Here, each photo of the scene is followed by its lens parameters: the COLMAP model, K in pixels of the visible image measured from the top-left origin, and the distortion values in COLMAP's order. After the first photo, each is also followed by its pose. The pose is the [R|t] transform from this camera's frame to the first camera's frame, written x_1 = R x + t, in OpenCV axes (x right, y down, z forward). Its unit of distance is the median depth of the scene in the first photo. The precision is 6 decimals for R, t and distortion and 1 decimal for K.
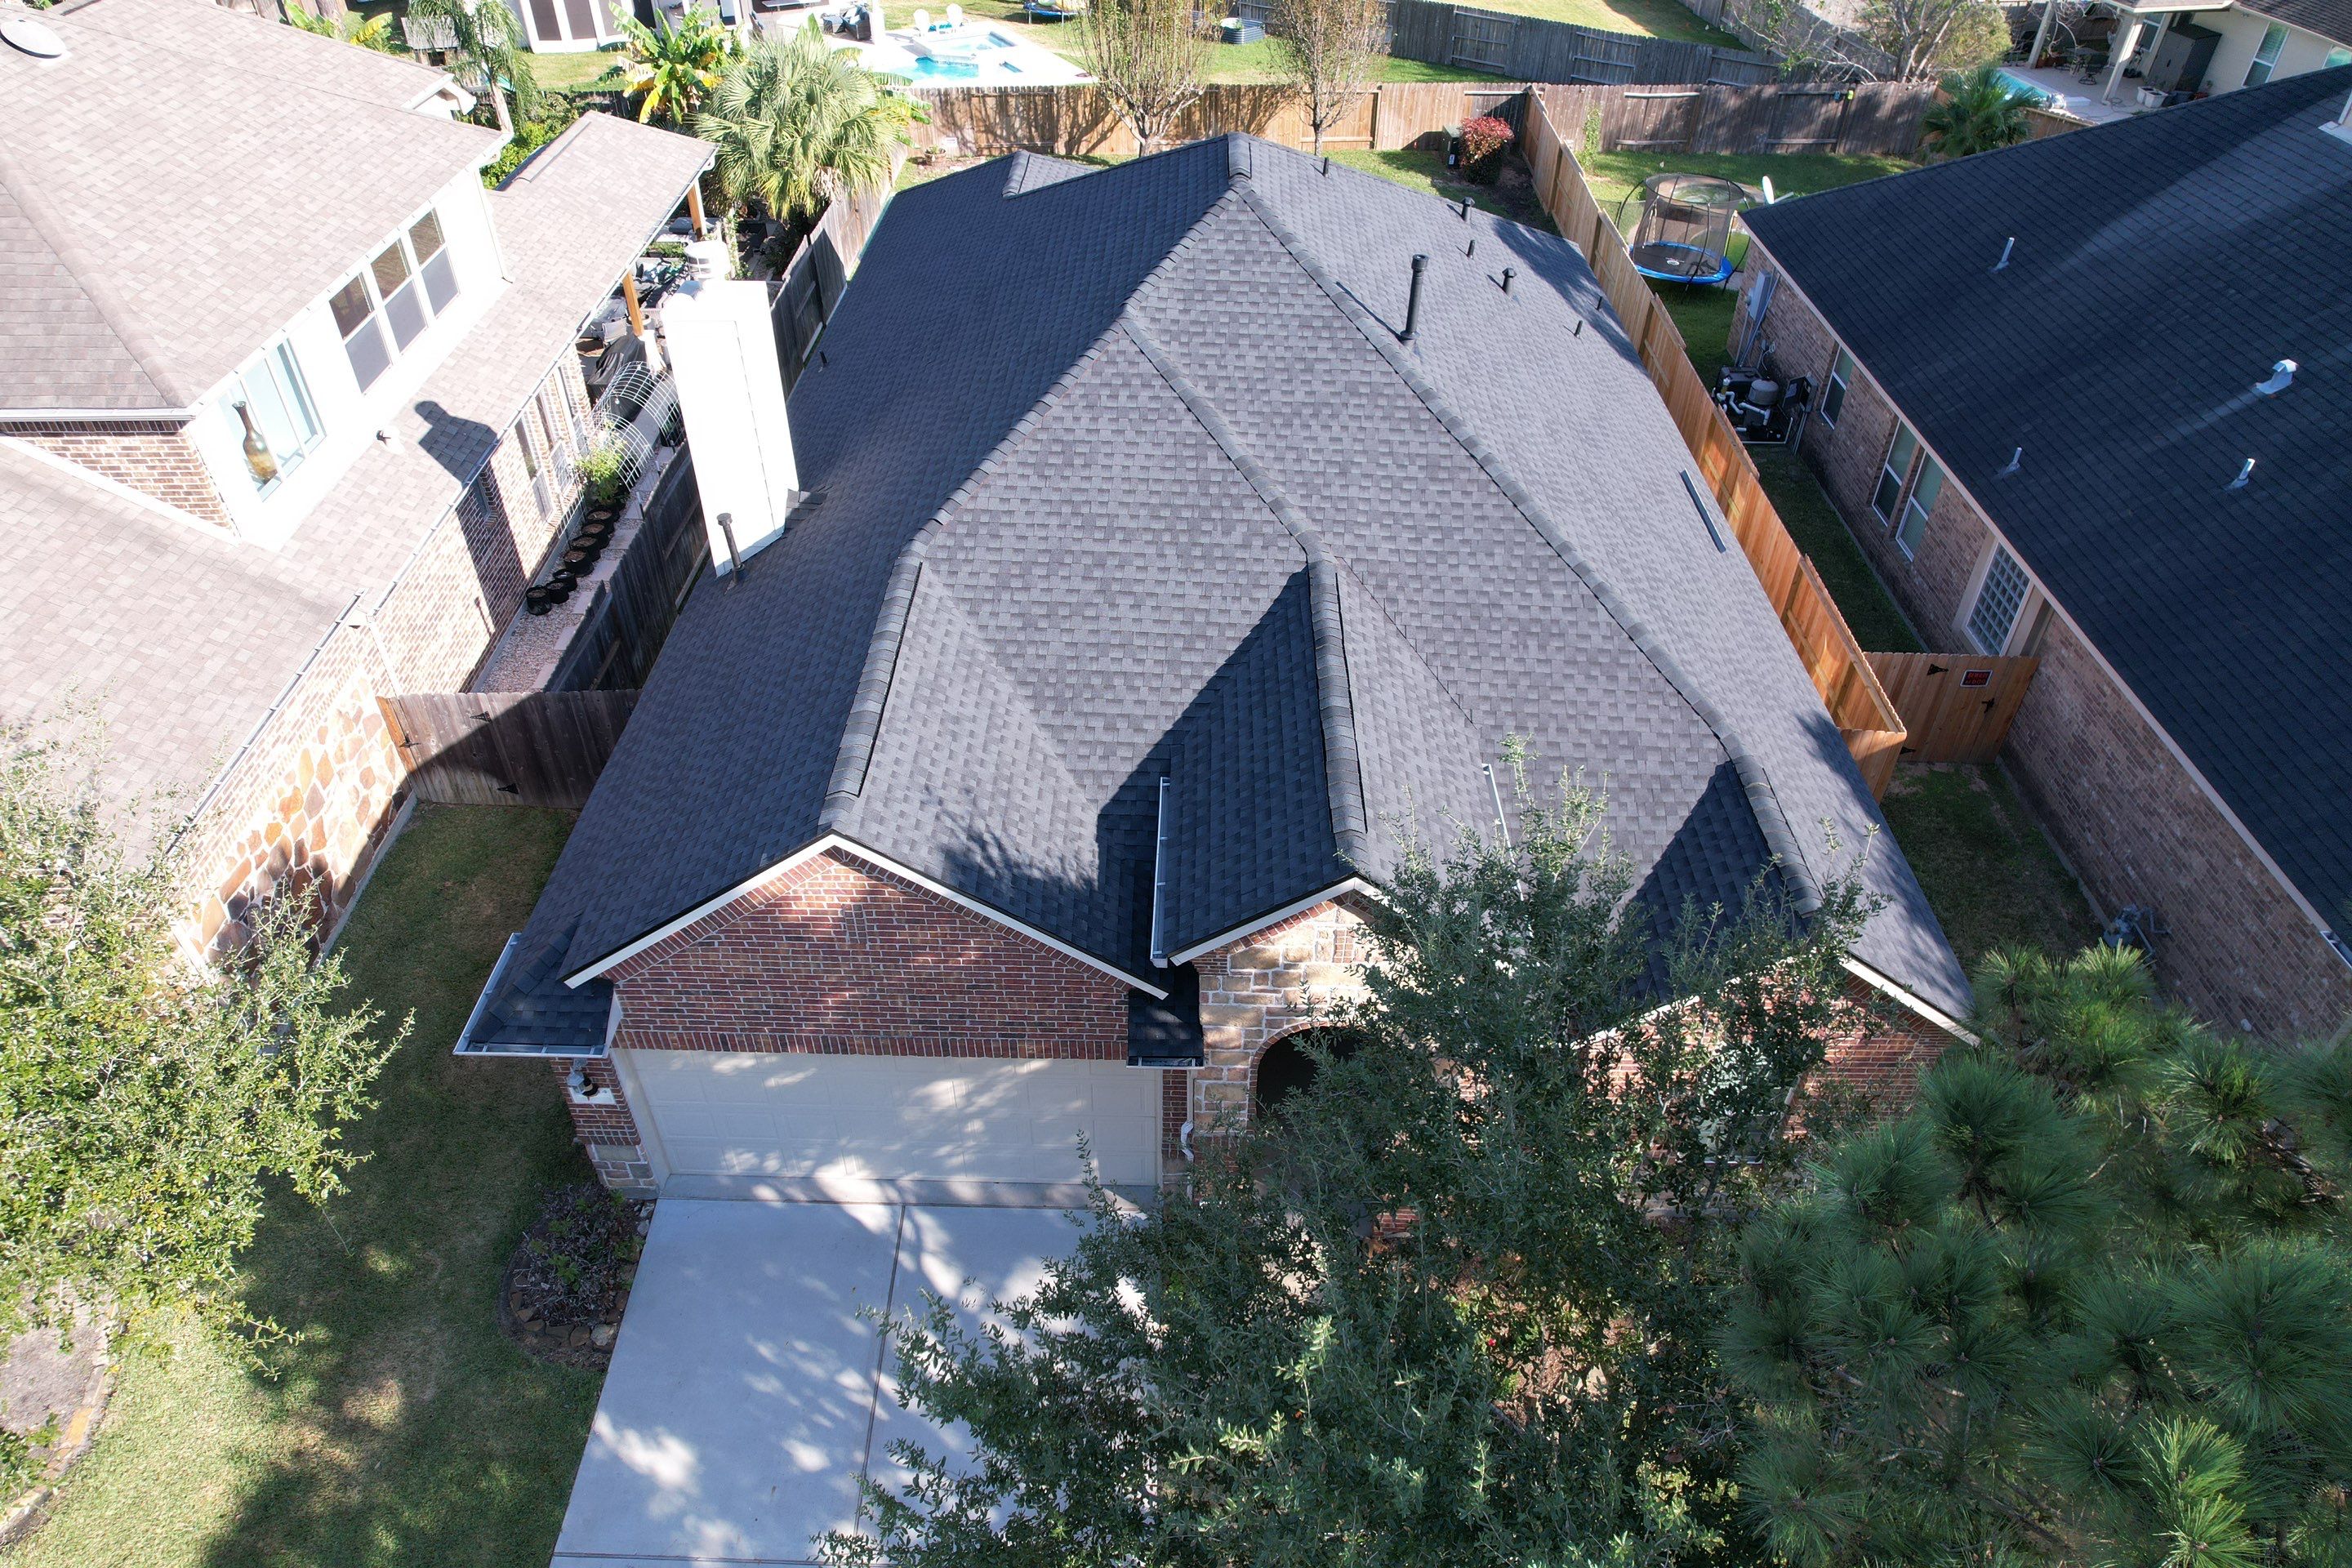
lens RADIAL K [[1492.3, 0, 1176.0], [0, 1492.3, 784.0], [0, 0, 1]] dist [-0.077051, 0.074788]
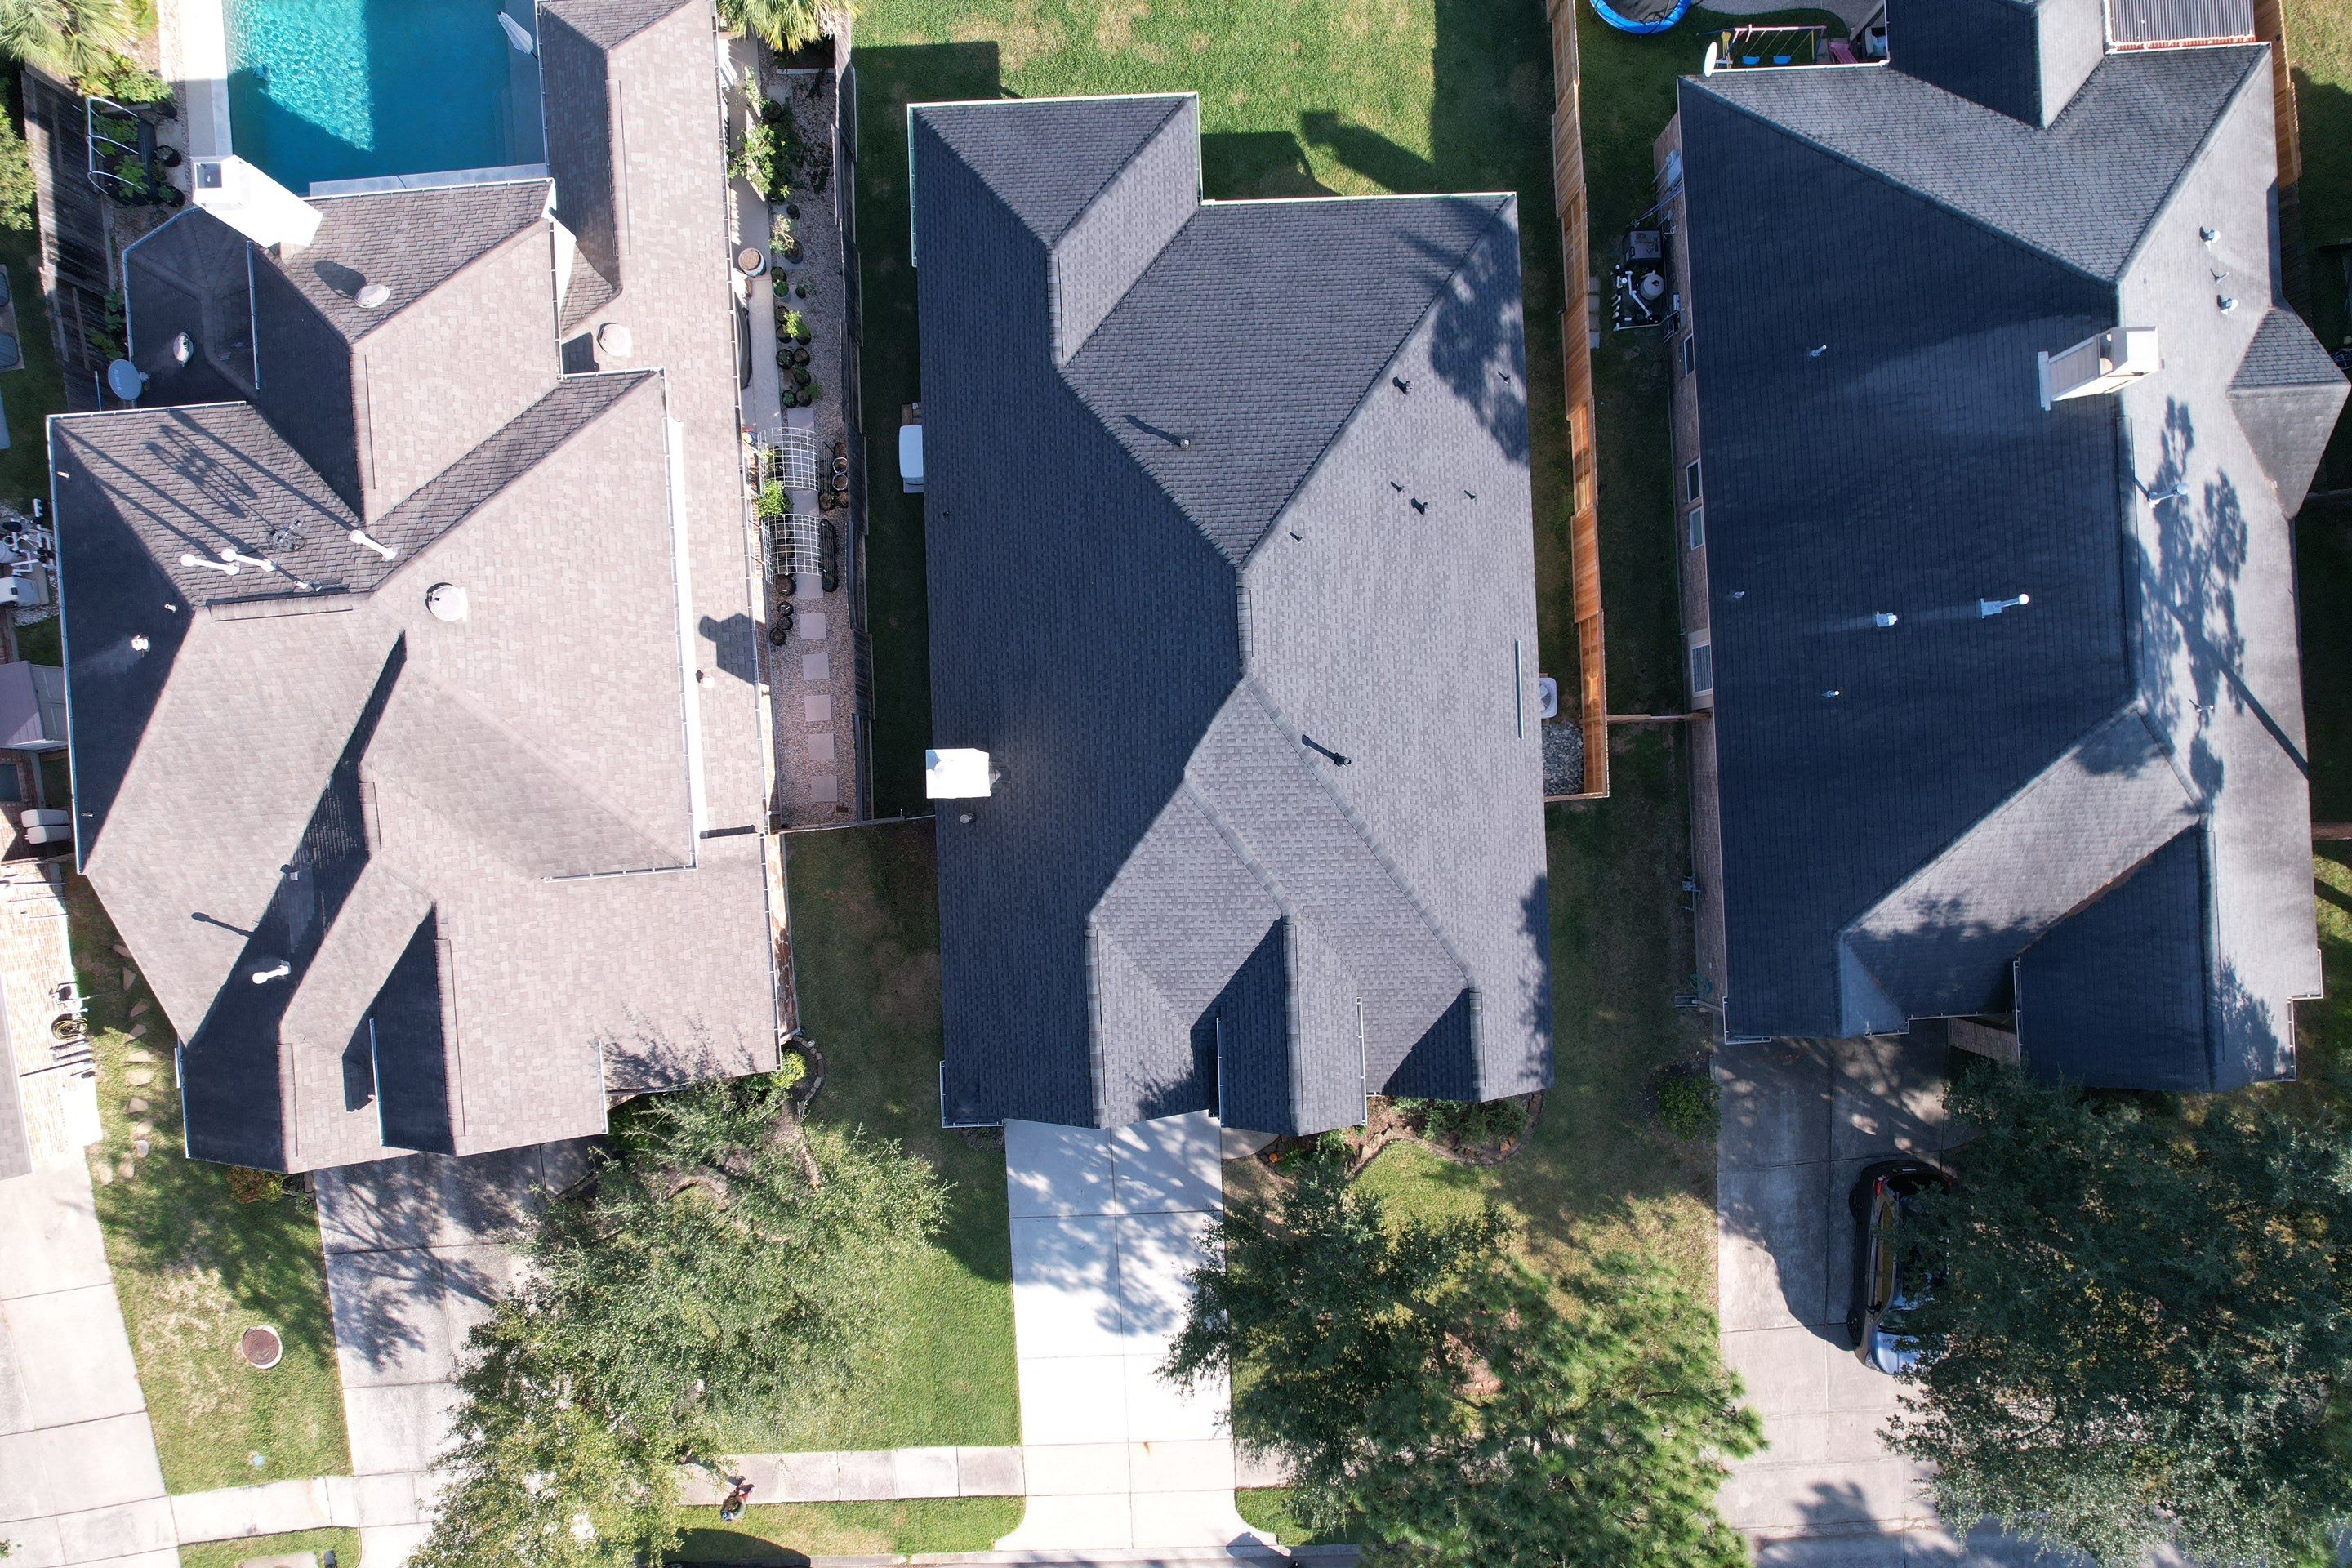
lens RADIAL K [[1492.3, 0, 1176.0], [0, 1492.3, 784.0], [0, 0, 1]] dist [-0.077051, 0.074788]
pose [[0.998422, -0.056138, -0.001107, -0.046521], [0.037493, 0.651890, 0.757386, -1.836988], [-0.041797, -0.756233, 0.652966, -0.207885]]
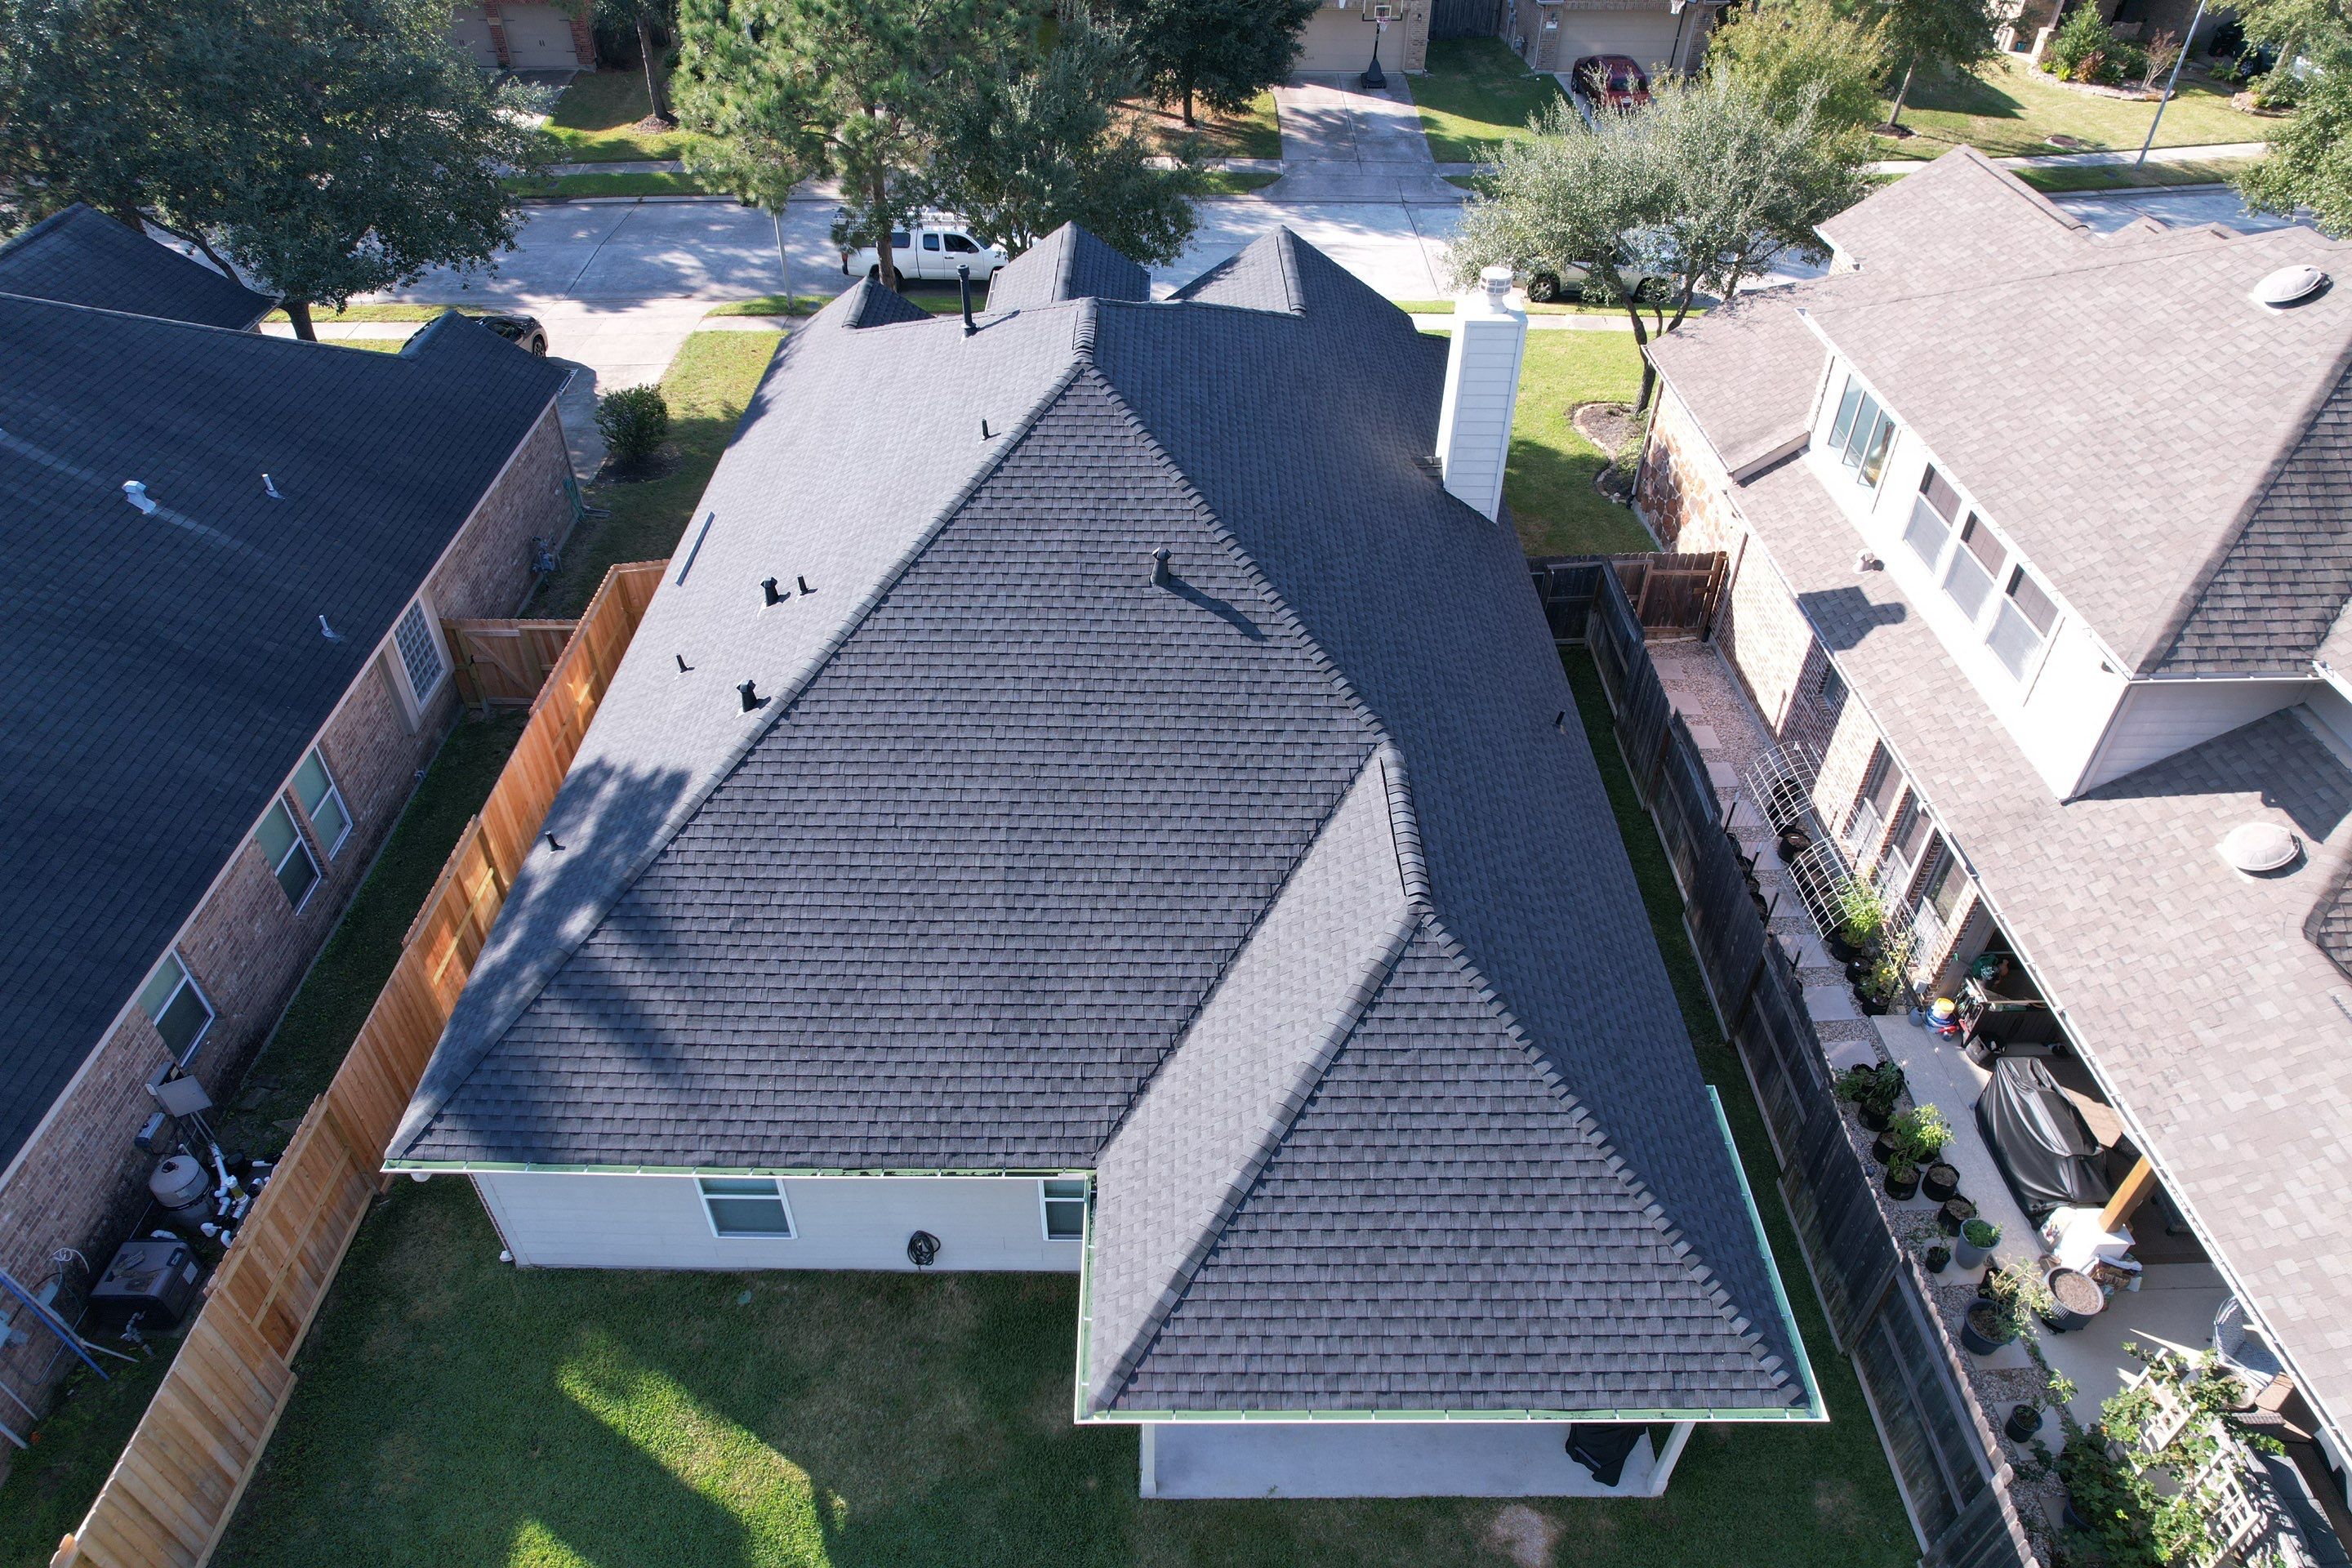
lens RADIAL K [[1492.3, 0, 1176.0], [0, 1492.3, 784.0], [0, 0, 1]] dist [-0.077051, 0.074788]
pose [[-0.999810, 0.003115, -0.019259, -0.001363], [-0.018411, 0.175995, 0.984219, -1.728997], [0.006455, 0.984386, -0.175904, 1.830213]]
